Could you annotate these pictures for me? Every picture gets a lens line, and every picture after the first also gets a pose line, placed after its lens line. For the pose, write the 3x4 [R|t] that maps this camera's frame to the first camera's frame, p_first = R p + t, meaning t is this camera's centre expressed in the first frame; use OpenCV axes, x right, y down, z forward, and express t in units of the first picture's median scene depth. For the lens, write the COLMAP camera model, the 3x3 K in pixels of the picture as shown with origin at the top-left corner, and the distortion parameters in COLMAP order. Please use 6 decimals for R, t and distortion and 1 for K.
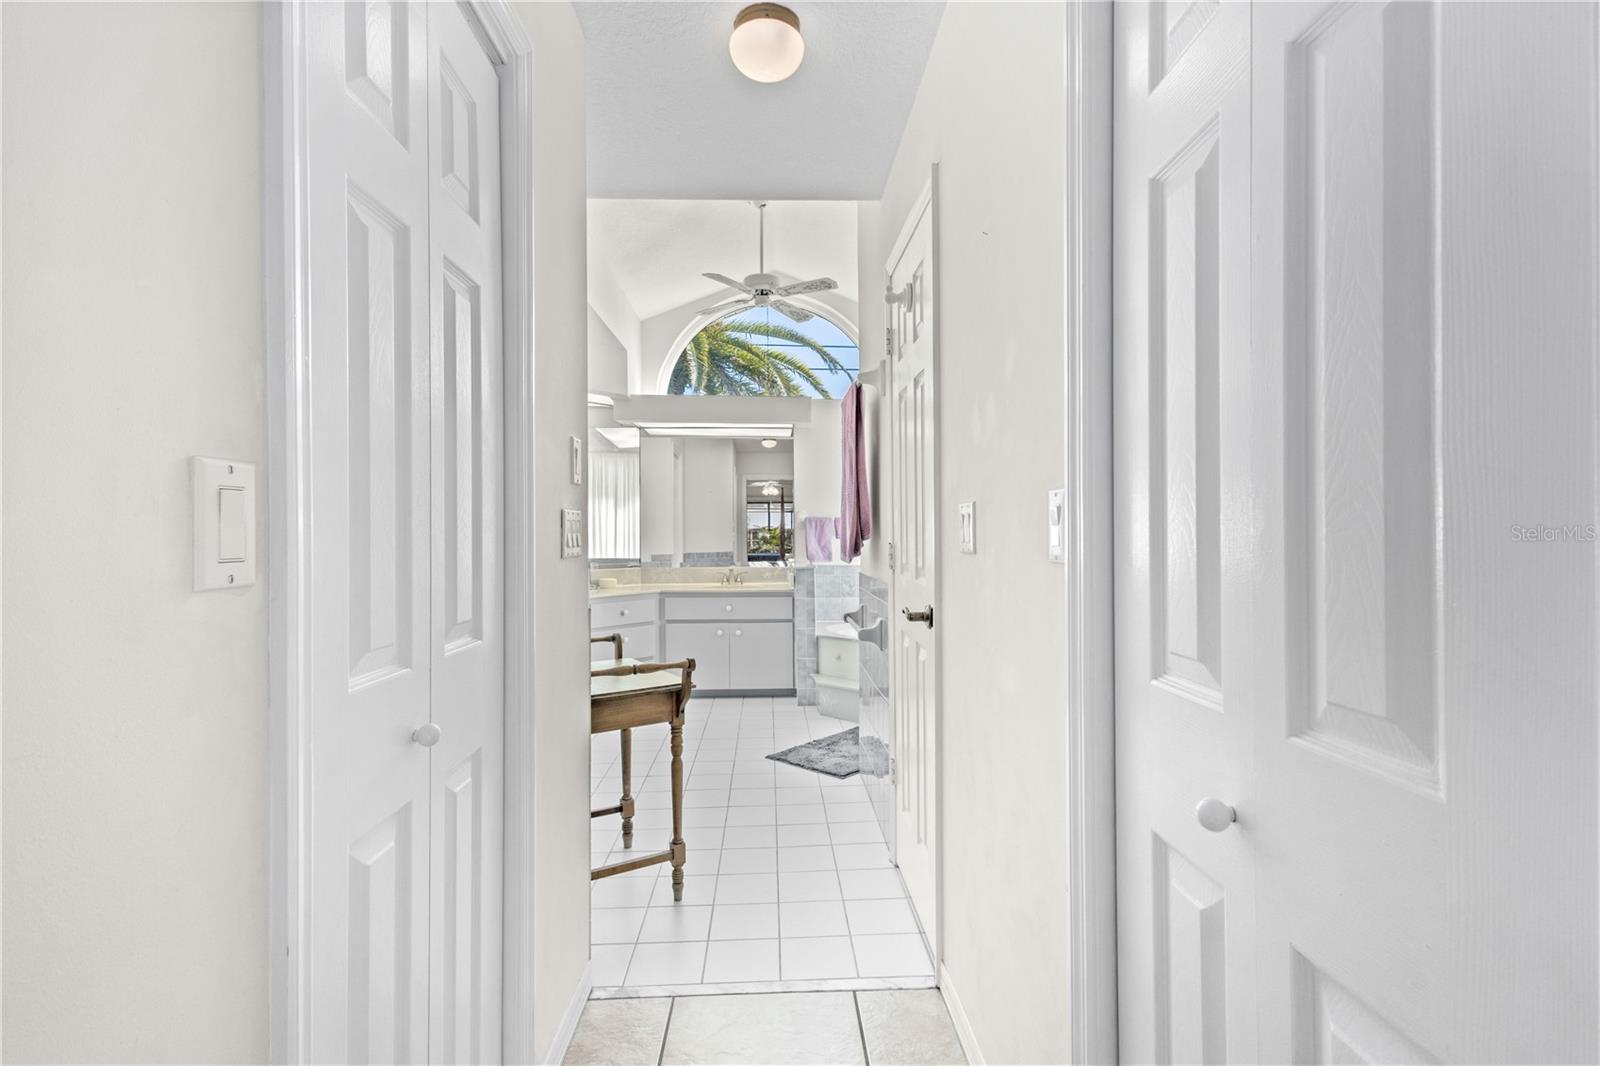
lens RADIAL K [[736.2, 0, 796.6], [0, 736.2, 532.3], [0, 0, 1]] dist [0.013852, -0.004928]
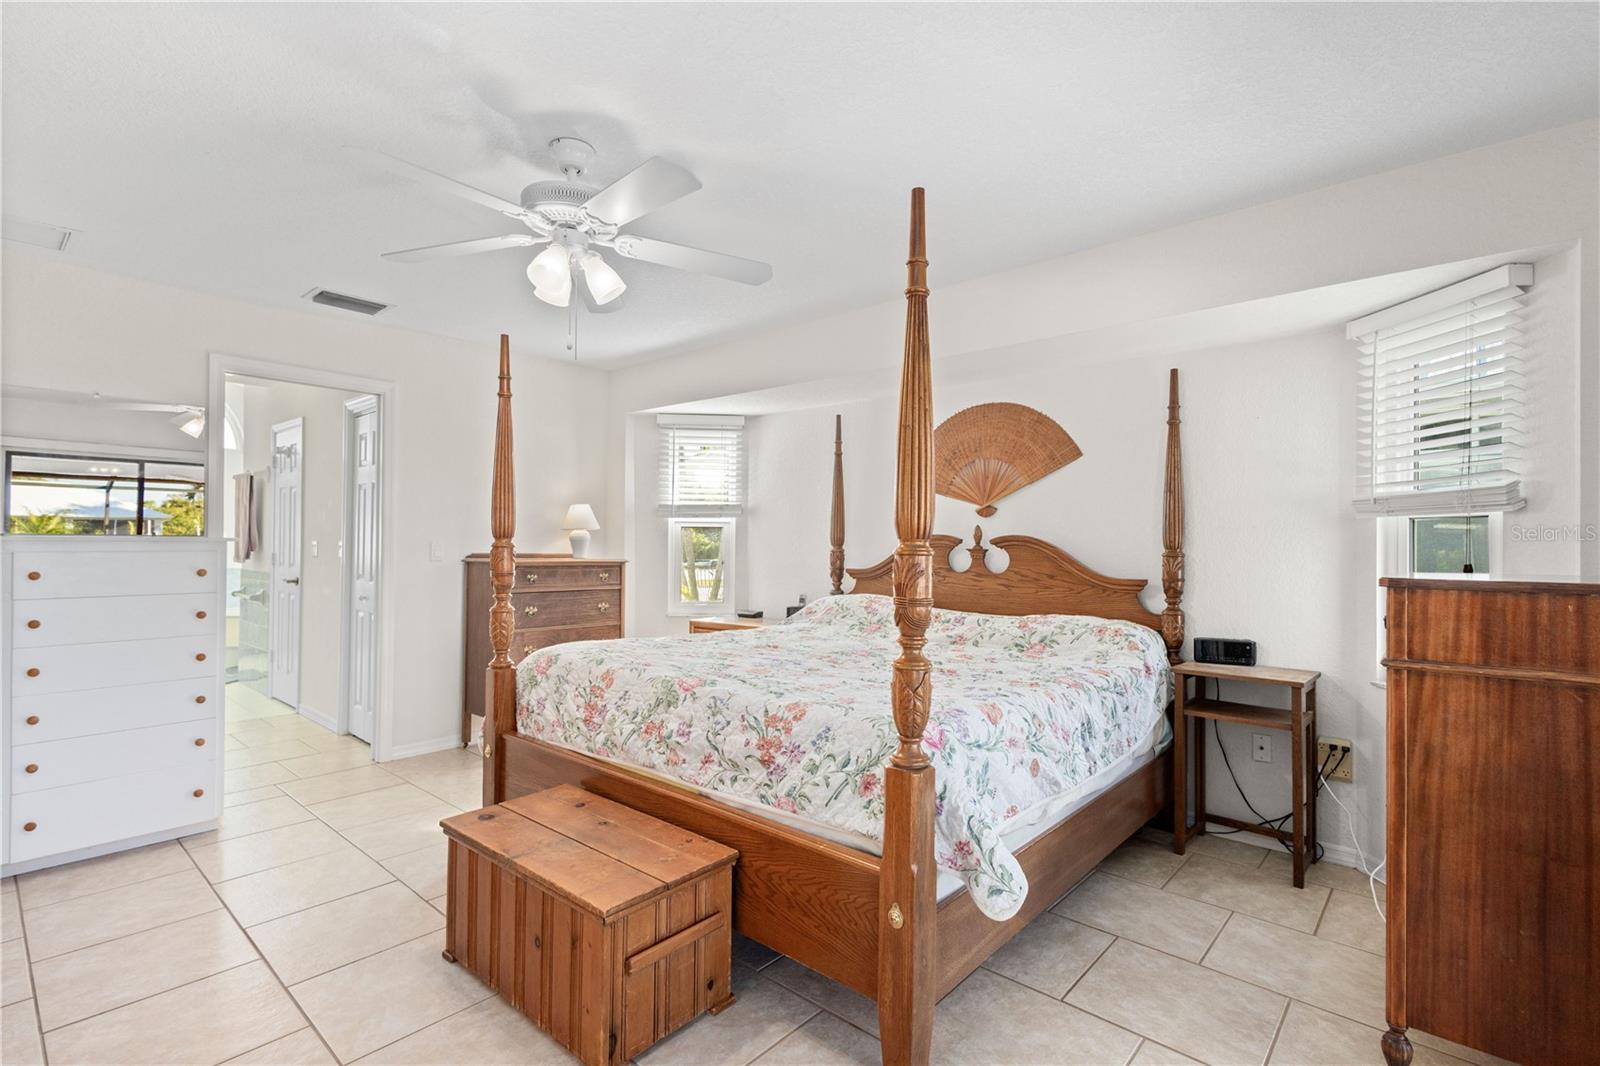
lens RADIAL K [[736.2, 0, 805.7], [0, 736.2, 536.0], [0, 0, 1]] dist [0.013852, -0.004928]
pose [[0.680992, 0.018471, 0.732058, -0.373955], [-0.014872, 0.999824, -0.011392, -0.031508], [-0.732140, -0.003129, 0.681147, -1.530369]]
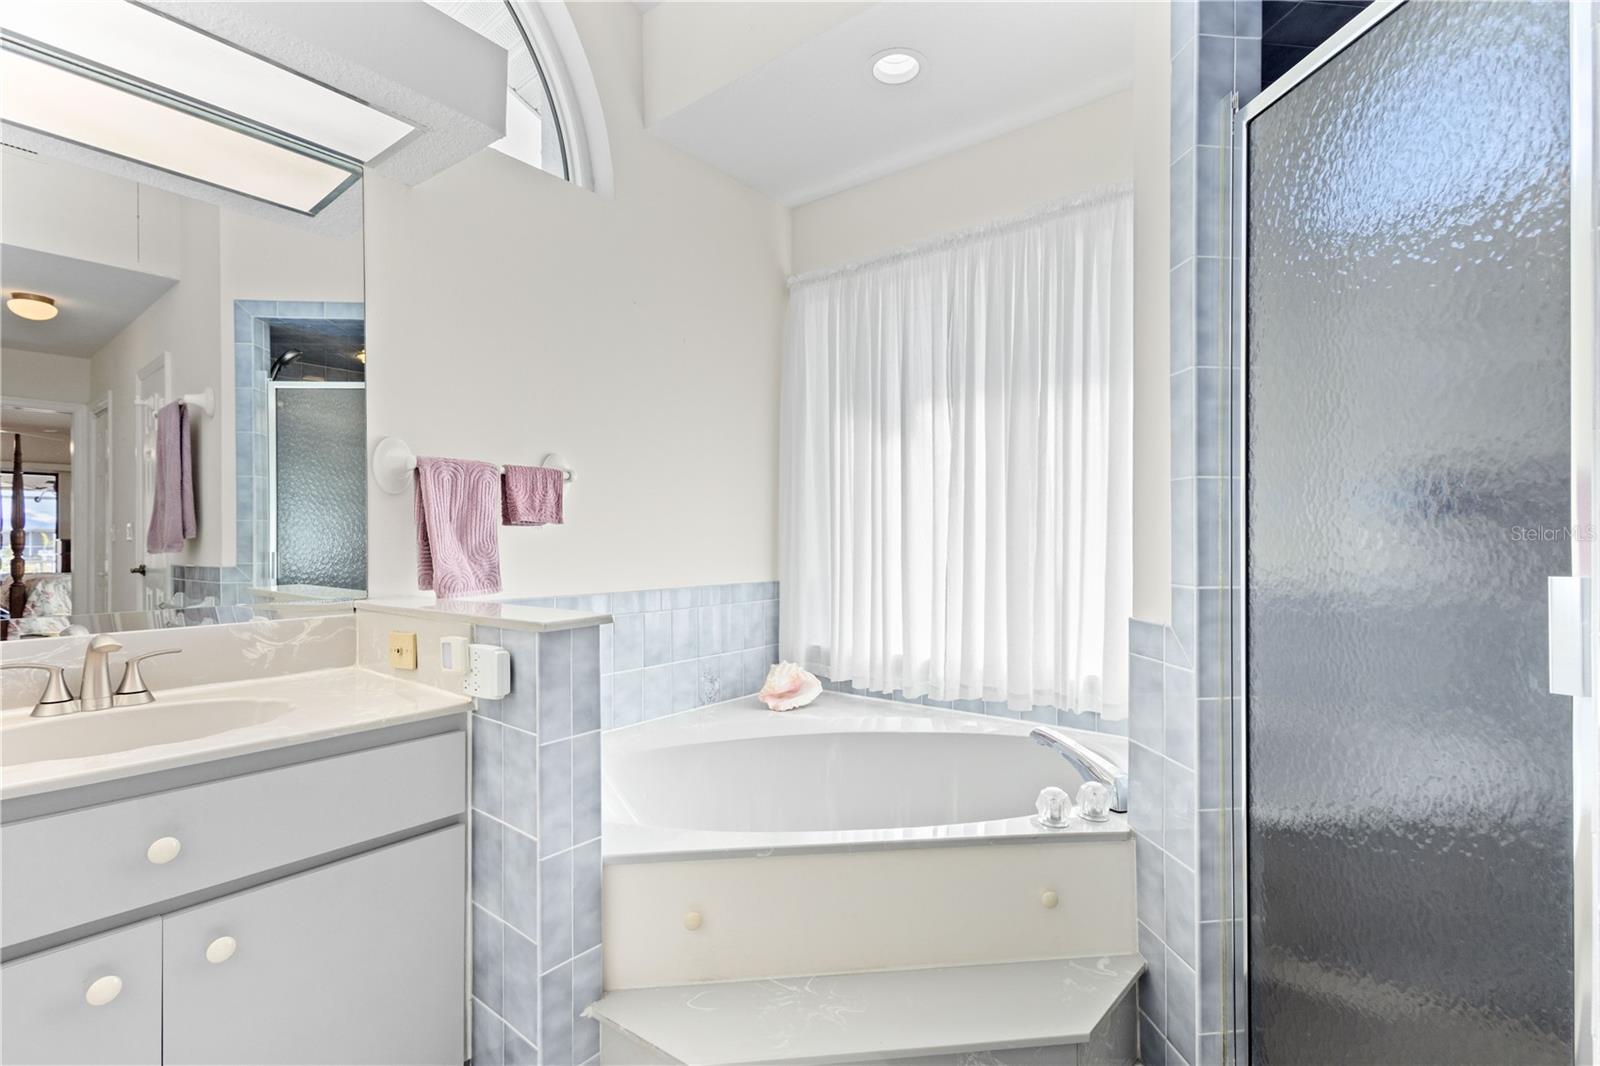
lens RADIAL K [[736.2, 0, 794.0], [0, 736.2, 536.5], [0, 0, 1]] dist [0.013852, -0.004928]
pose [[0.657652, 0.004530, 0.753308, -0.132763], [-0.002516, 0.999990, -0.003816, 0.016225], [-0.753318, 0.000614, 0.657657, 0.731348]]
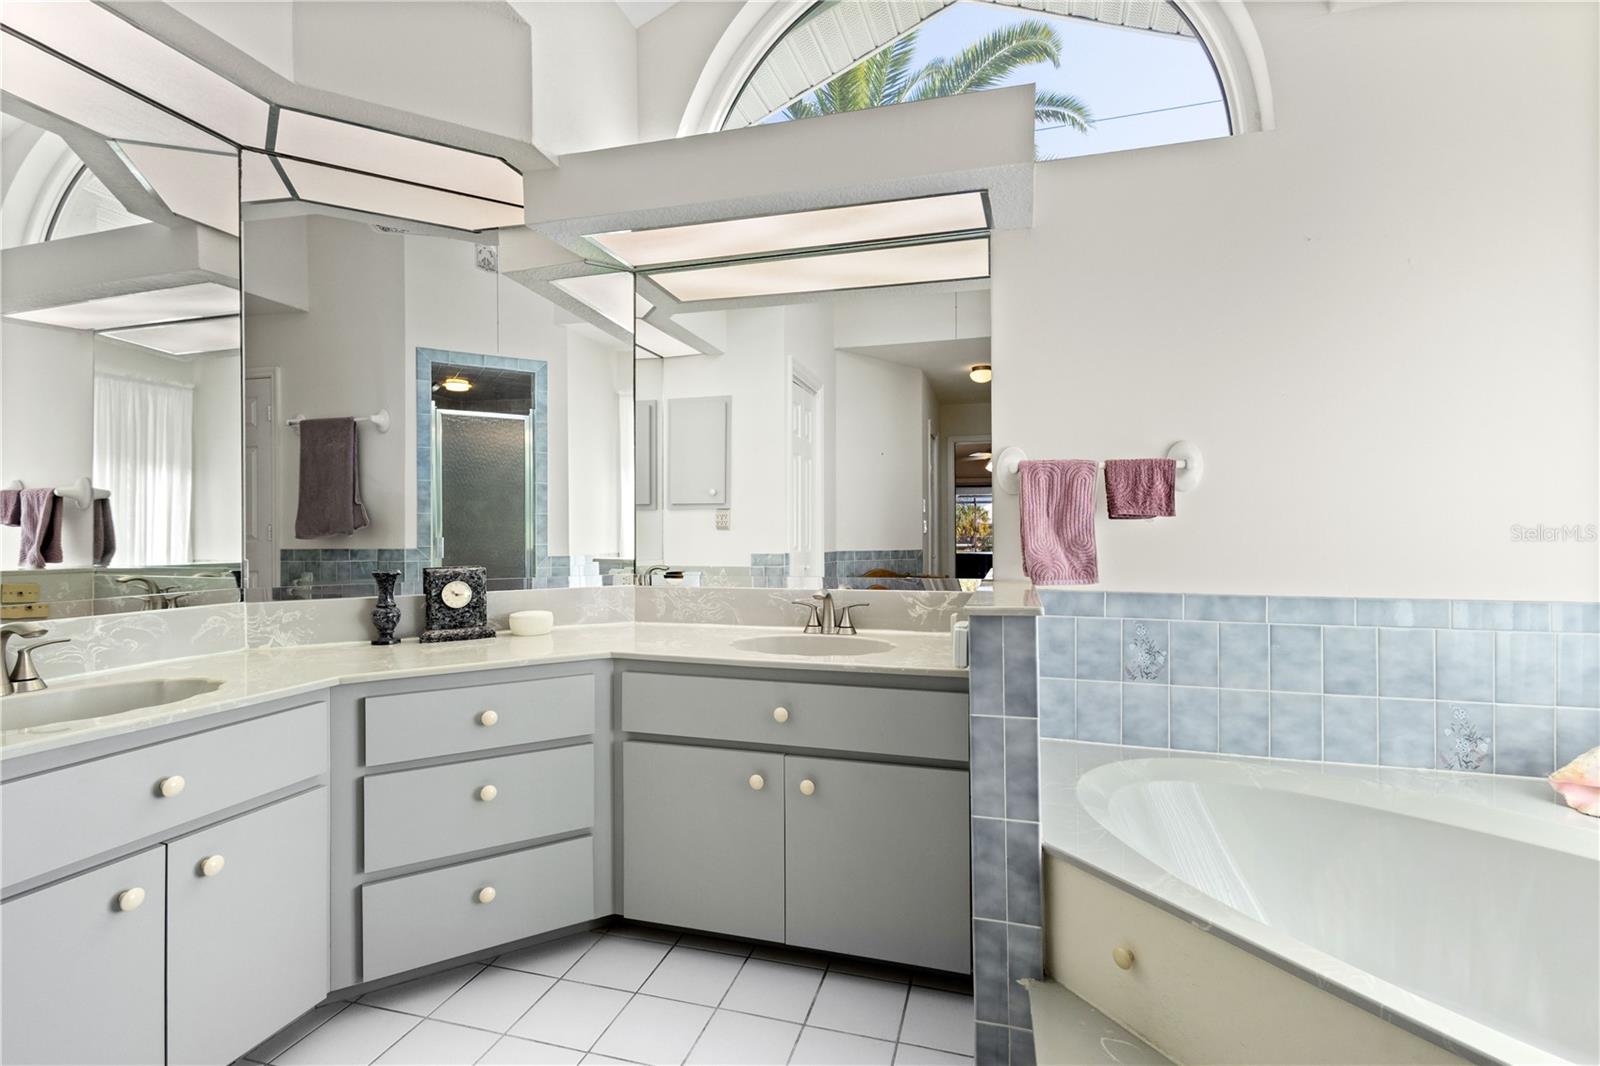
lens RADIAL K [[736.2, 0, 800.7], [0, 736.2, 530.6], [0, 0, 1]] dist [0.013852, -0.004928]
pose [[0.948342, 0.002441, -0.317241, 0.027525], [-0.001629, 0.999995, 0.002824, 0.014678], [0.317246, -0.002161, 0.948341, 0.670710]]
